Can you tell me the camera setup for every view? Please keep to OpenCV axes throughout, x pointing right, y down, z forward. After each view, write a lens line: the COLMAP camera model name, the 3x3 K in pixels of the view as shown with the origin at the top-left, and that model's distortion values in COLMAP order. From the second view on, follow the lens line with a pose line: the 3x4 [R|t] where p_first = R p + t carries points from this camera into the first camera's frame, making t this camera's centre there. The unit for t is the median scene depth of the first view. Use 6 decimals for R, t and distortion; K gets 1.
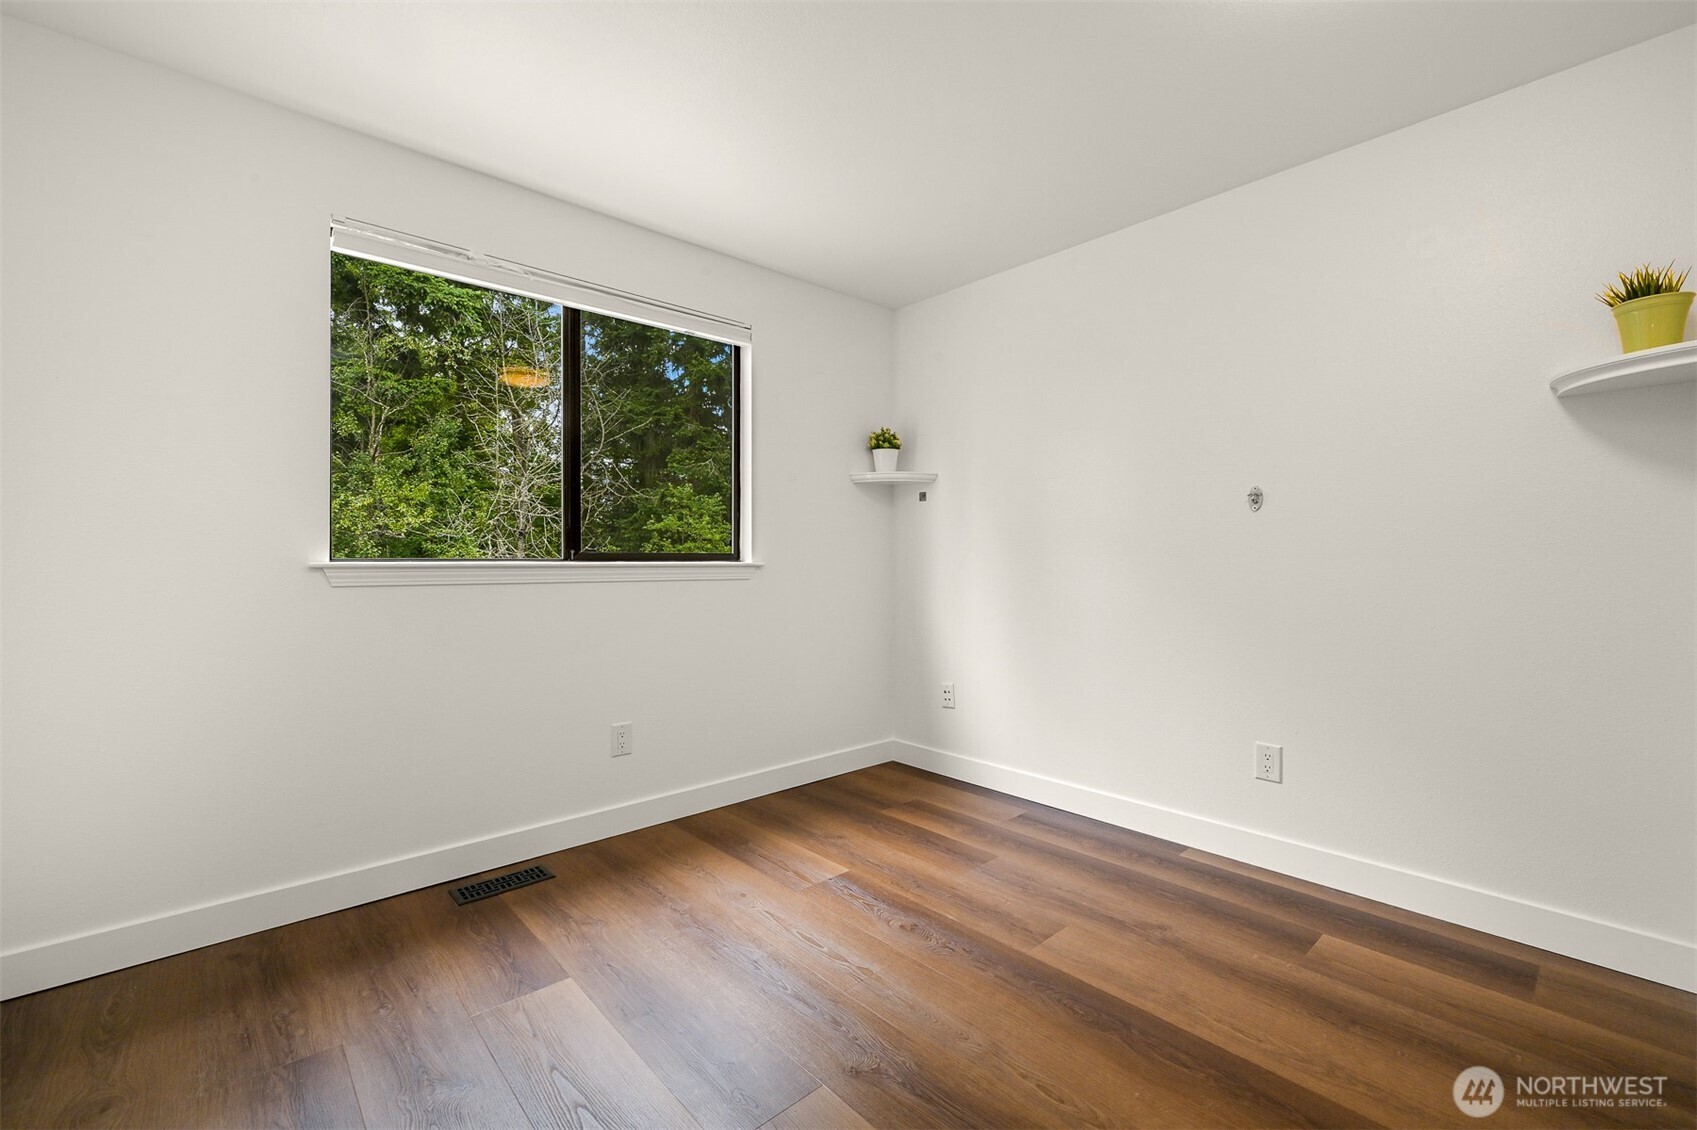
lens RADIAL K [[722.7, 0, 863.0], [0, 722.7, 561.0], [0, 0, 1]] dist [0.000643, -0.000998]
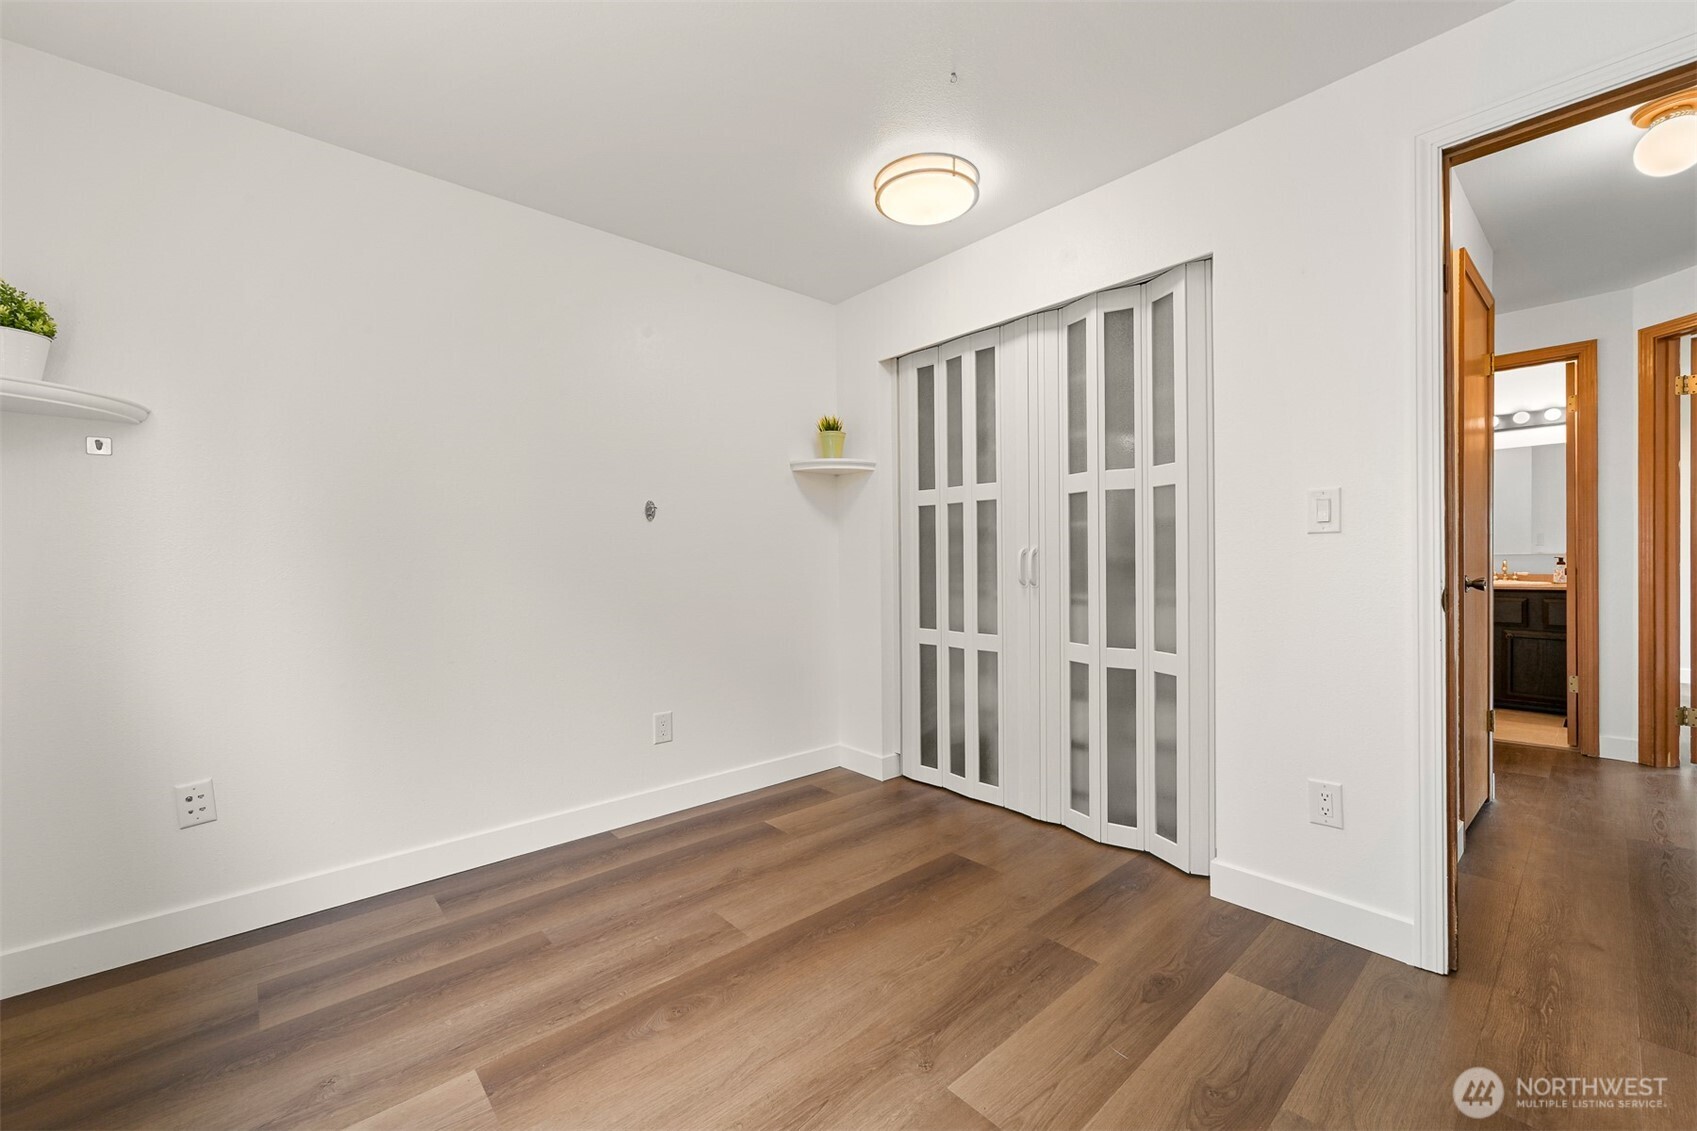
lens RADIAL K [[680.5, 0, 860.4], [0, 680.5, 557.1], [0, 0, 1]] dist [0.001584, 0.000215]
pose [[-0.000149, 0.005463, 0.999985, -0.579547], [0.010803, 0.999927, -0.005461, 0.000332], [-0.999942, 0.010802, -0.000208, 0.648373]]
